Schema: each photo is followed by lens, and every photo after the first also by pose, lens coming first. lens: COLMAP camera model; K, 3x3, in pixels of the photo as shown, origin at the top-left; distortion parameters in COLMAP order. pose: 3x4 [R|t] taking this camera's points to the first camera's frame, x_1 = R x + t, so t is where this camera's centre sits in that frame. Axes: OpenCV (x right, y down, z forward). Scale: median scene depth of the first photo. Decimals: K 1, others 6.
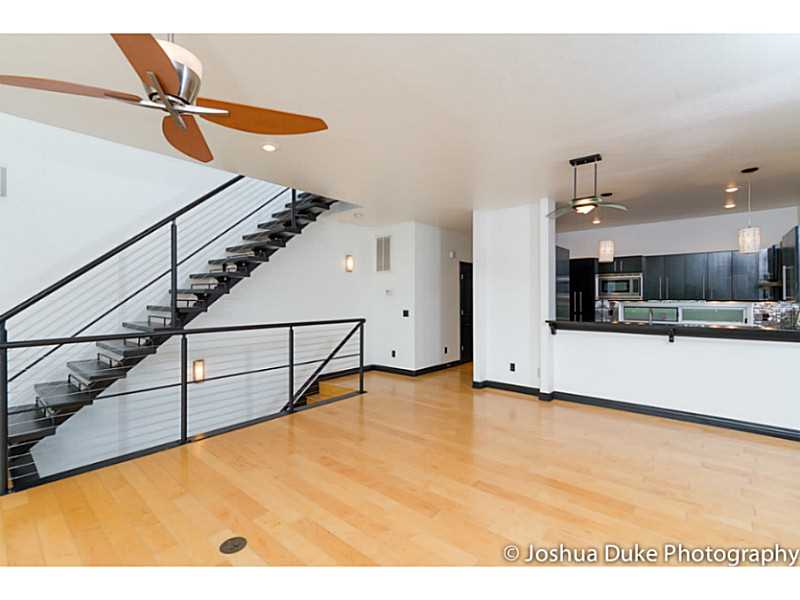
lens RADIAL K [[366.1, 0, 400.0], [0, 366.1, 300.0], [0, 0, 1]] dist [-0.002130, -0.000200]
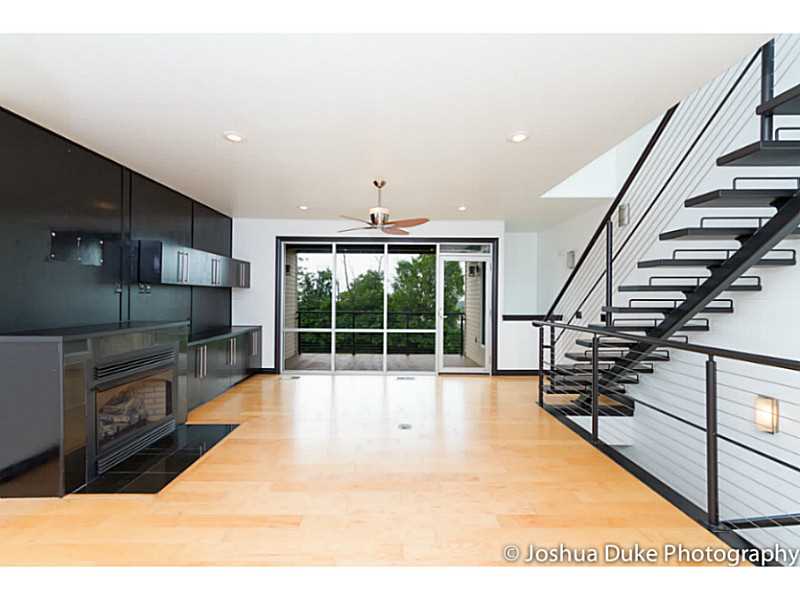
lens RADIAL K [[331.7, 0, 400.0], [0, 331.7, 300.0], [0, 0, 1]] dist [-0.000014, 0.000099]
pose [[-0.763815, 0.012878, -0.645307, 0.374585], [0.002480, 0.999852, 0.017017, -0.012900], [0.645431, 0.011397, -0.763733, 1.253876]]
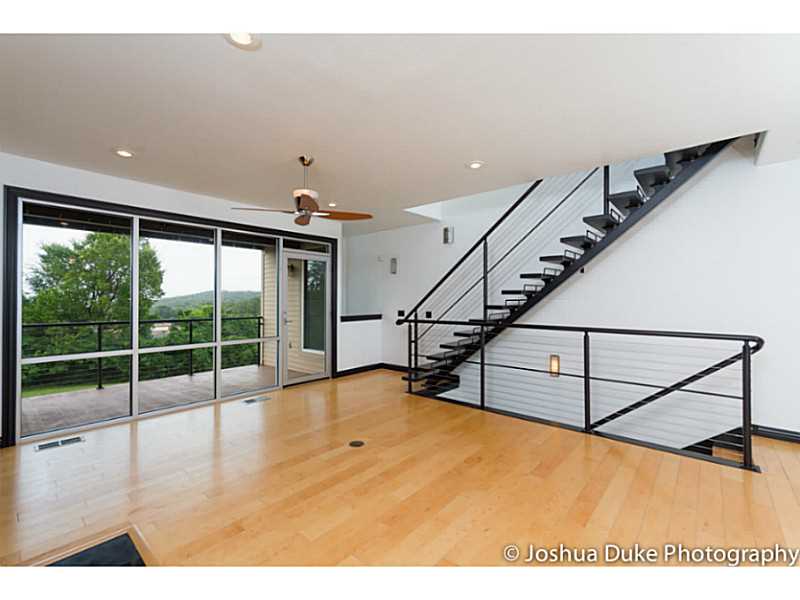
lens RADIAL K [[352.9, 0, 379.2], [0, 352.9, 298.4], [0, 0, 1]] dist [0.001029, 0.000201]
pose [[-0.044346, 0.010293, -0.998963, 0.648468], [-0.000293, 0.999947, 0.010316, -0.016786], [0.999016, 0.000750, -0.044340, 0.643809]]
